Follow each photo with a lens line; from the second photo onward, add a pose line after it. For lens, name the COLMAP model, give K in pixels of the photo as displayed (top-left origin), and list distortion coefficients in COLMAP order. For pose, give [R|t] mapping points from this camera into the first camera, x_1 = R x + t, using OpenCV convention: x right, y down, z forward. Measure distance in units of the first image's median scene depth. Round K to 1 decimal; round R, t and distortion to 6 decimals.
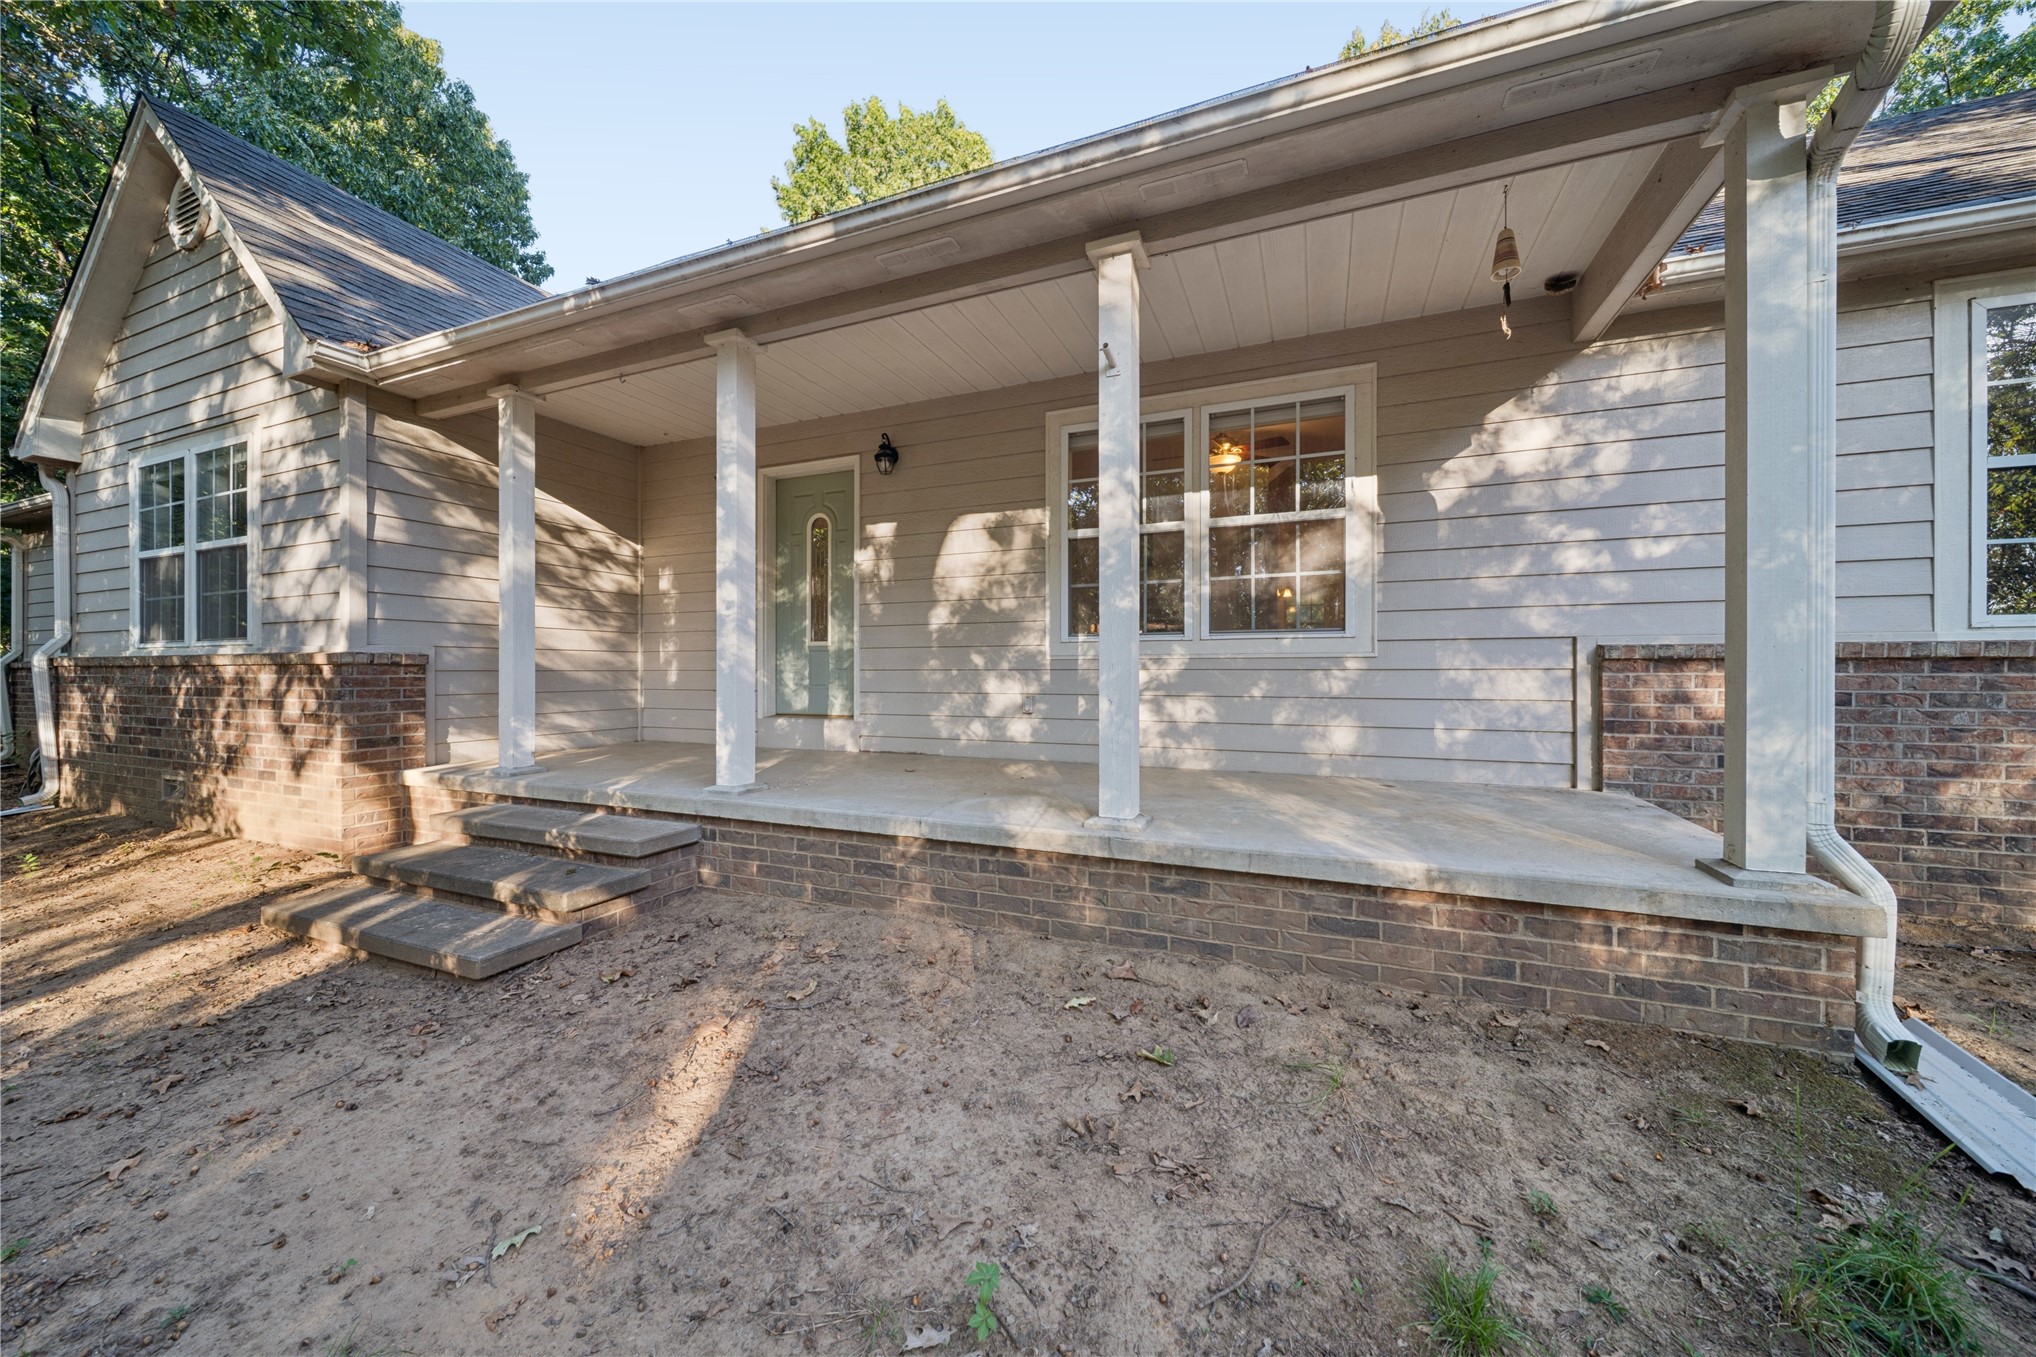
lens RADIAL K [[721.7, 0, 1018.3], [0, 721.7, 671.5], [0, 0, 1]] dist [0.001616, -0.001662]
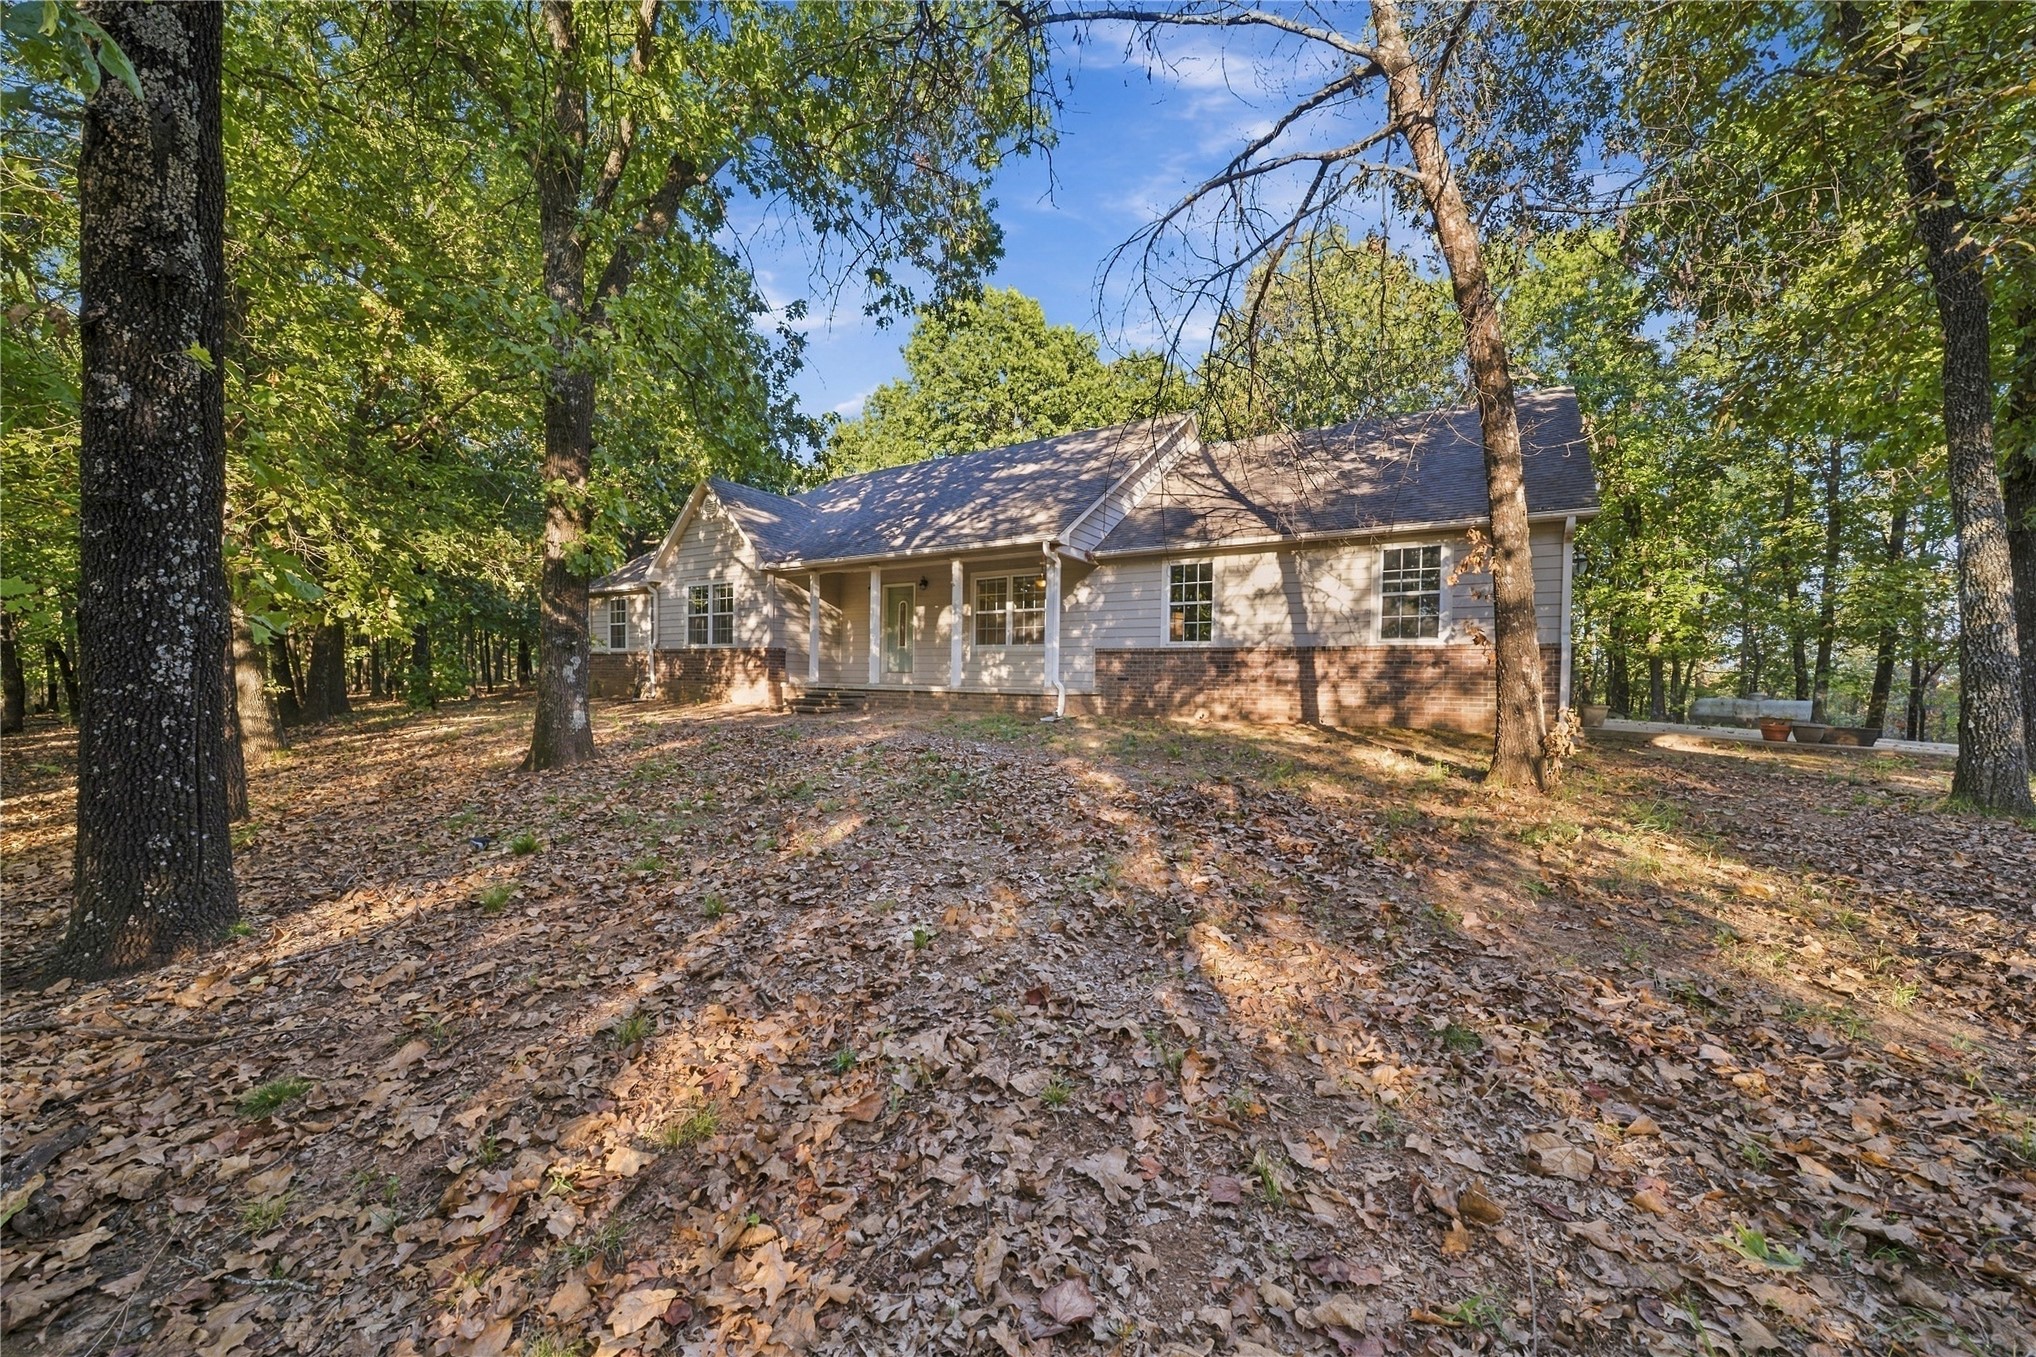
lens RADIAL K [[721.7, 0, 1018.2], [0, 721.7, 674.6], [0, 0, 1]] dist [0.001616, -0.001662]
pose [[0.986549, 0.014694, -0.162805, 0.771458], [-0.014793, 0.999890, 0.000606, 0.071532], [0.162796, 0.001810, 0.986658, -2.087735]]
